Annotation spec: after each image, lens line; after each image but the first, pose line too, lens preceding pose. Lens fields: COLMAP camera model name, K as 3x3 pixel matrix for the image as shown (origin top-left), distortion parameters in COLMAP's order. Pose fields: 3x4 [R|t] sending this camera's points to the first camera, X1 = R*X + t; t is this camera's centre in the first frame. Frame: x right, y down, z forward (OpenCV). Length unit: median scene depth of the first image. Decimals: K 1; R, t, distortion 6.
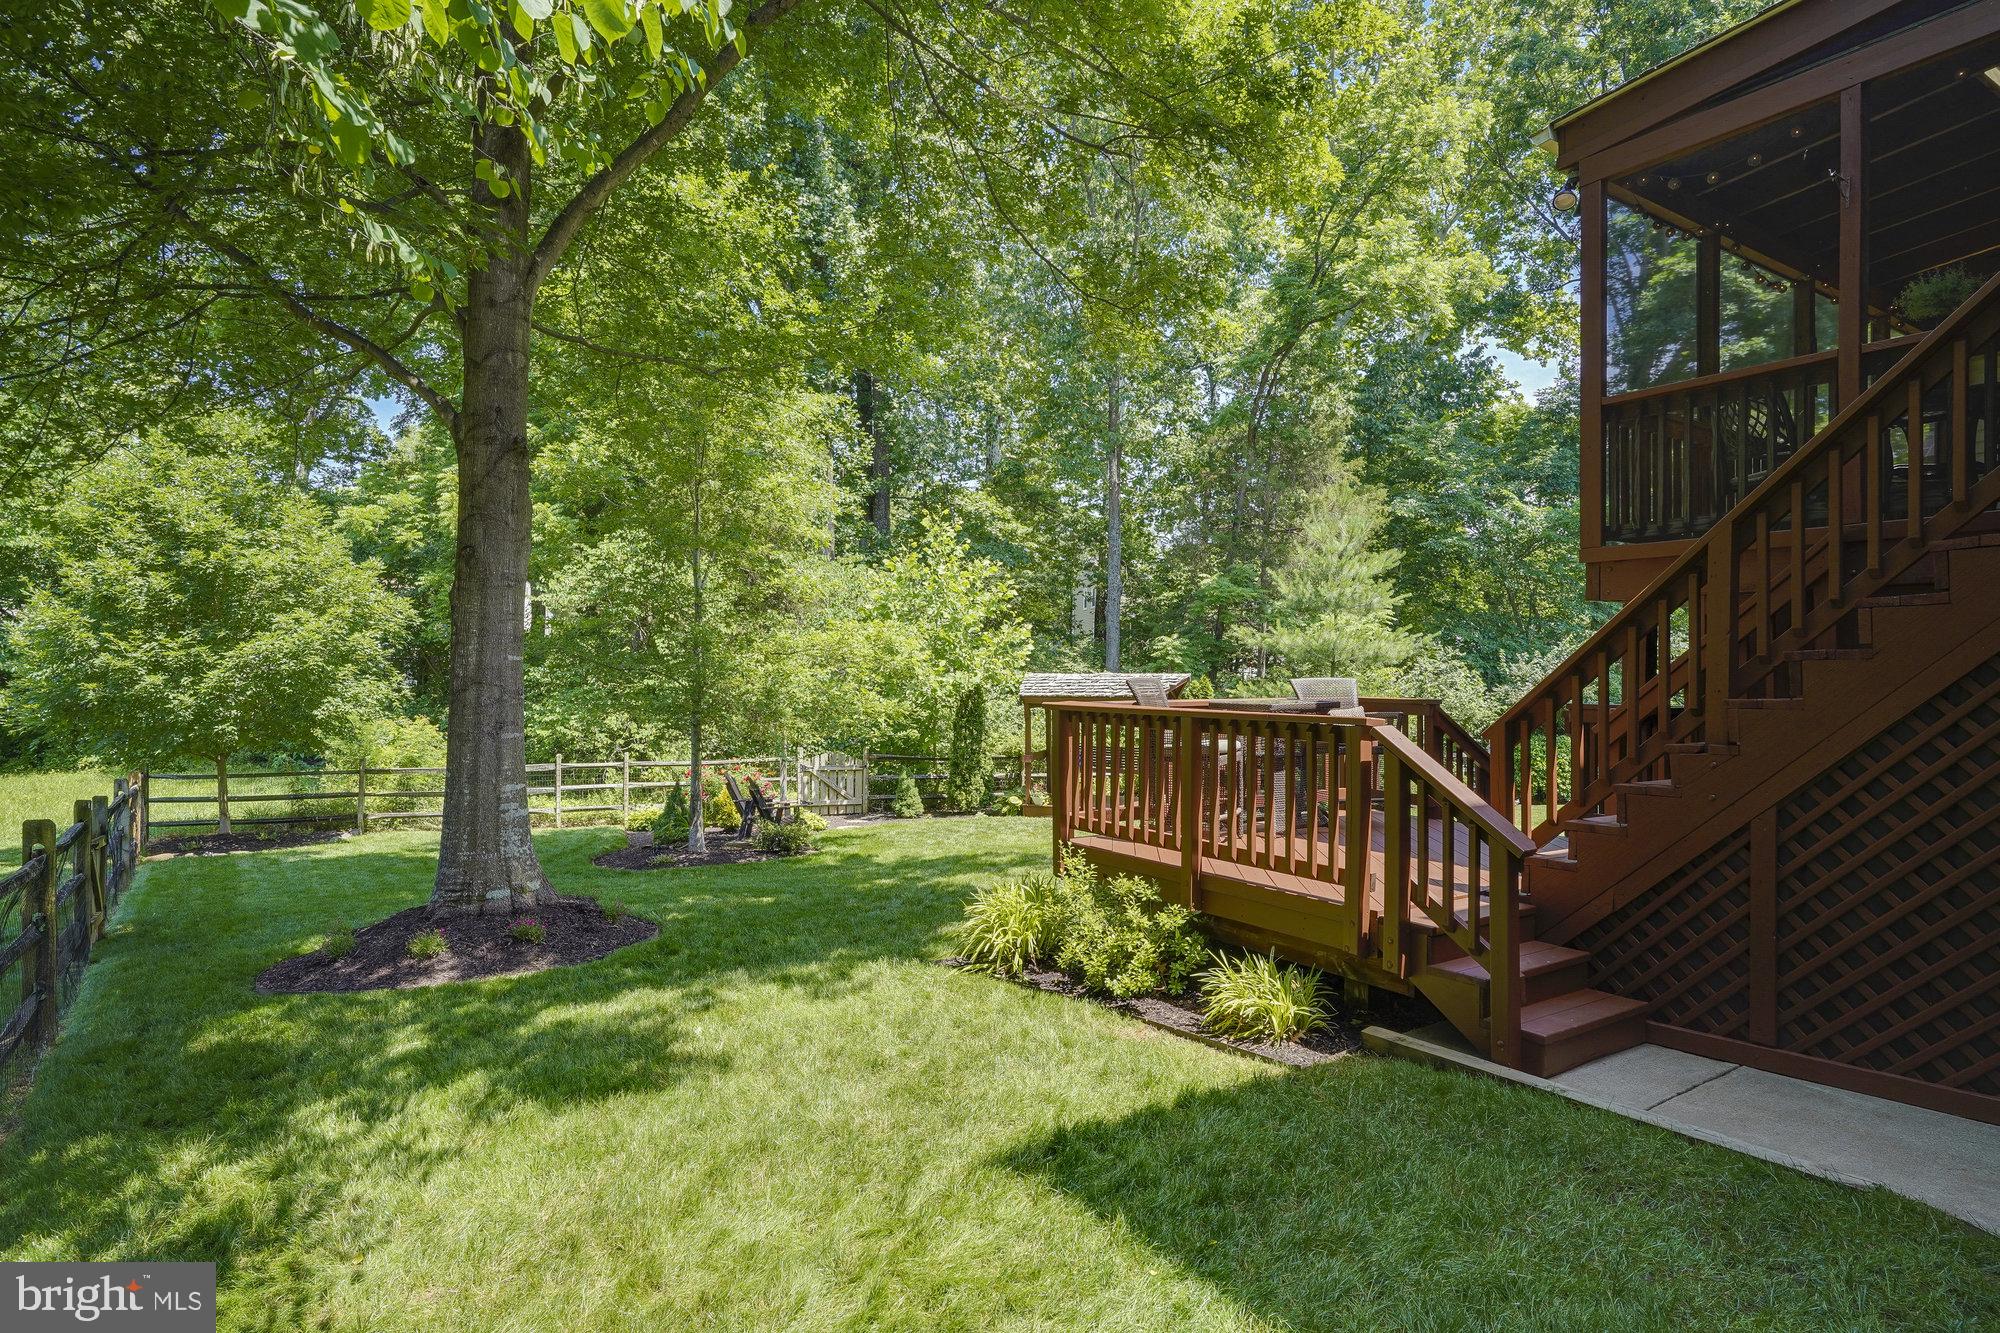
lens RADIAL K [[1089.3, 0, 949.1], [0, 1089.3, 674.3], [0, 0, 1]] dist [-0.003047, -0.000251]
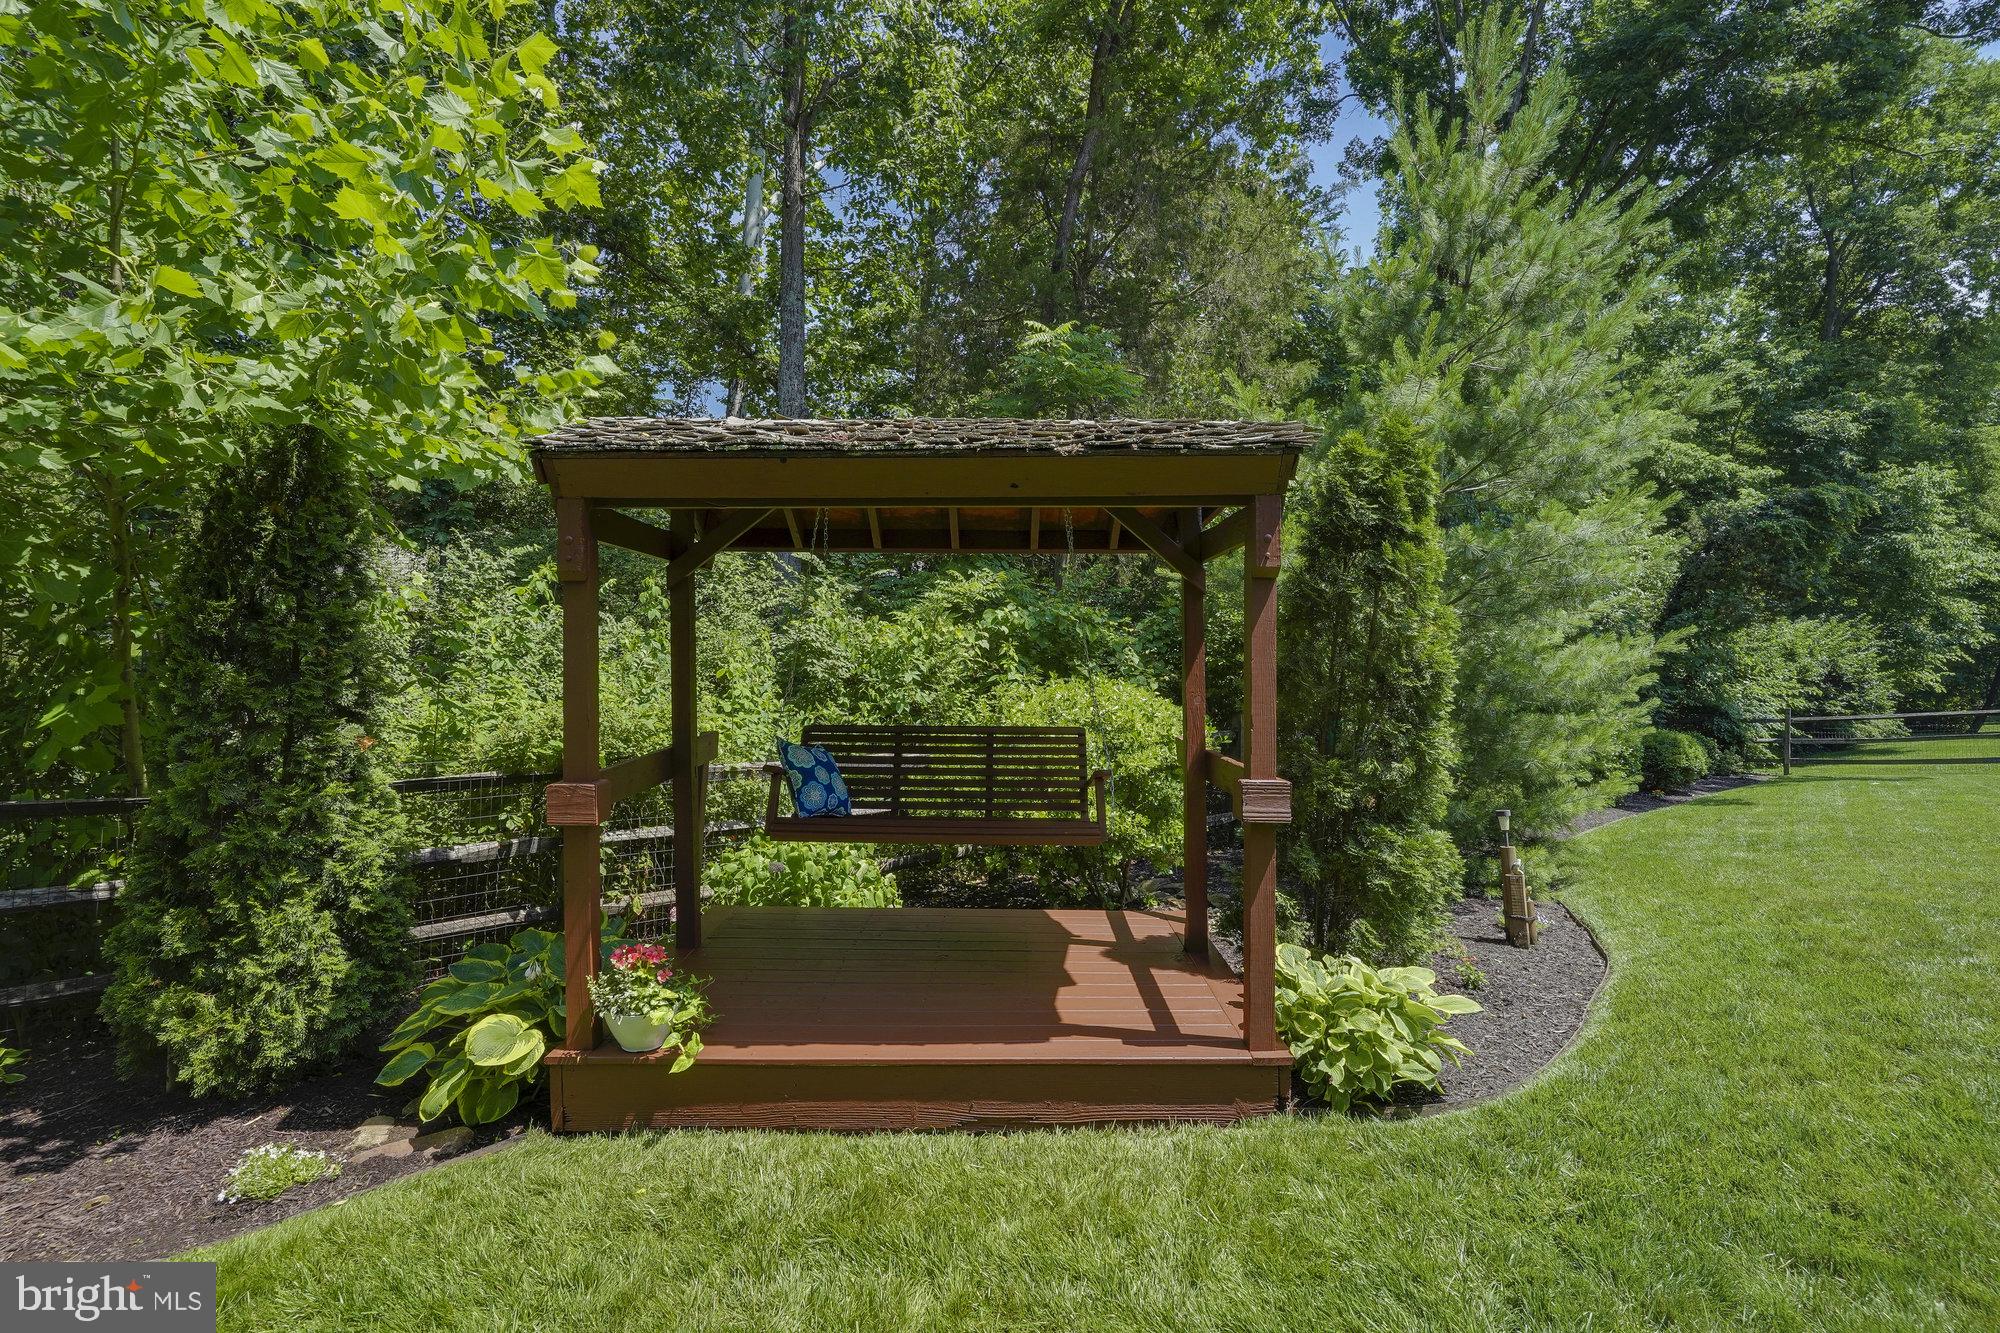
lens RADIAL K [[958.8, 0, 991.8], [0, 958.8, 667.2], [0, 0, 1]] dist [-0.000869, -0.000332]
pose [[0.901555, 0.000732, 0.432664, 0.063324], [-0.002334, 0.999992, 0.003172, 0.052188], [-0.432658, -0.003869, 0.901550, 0.801066]]
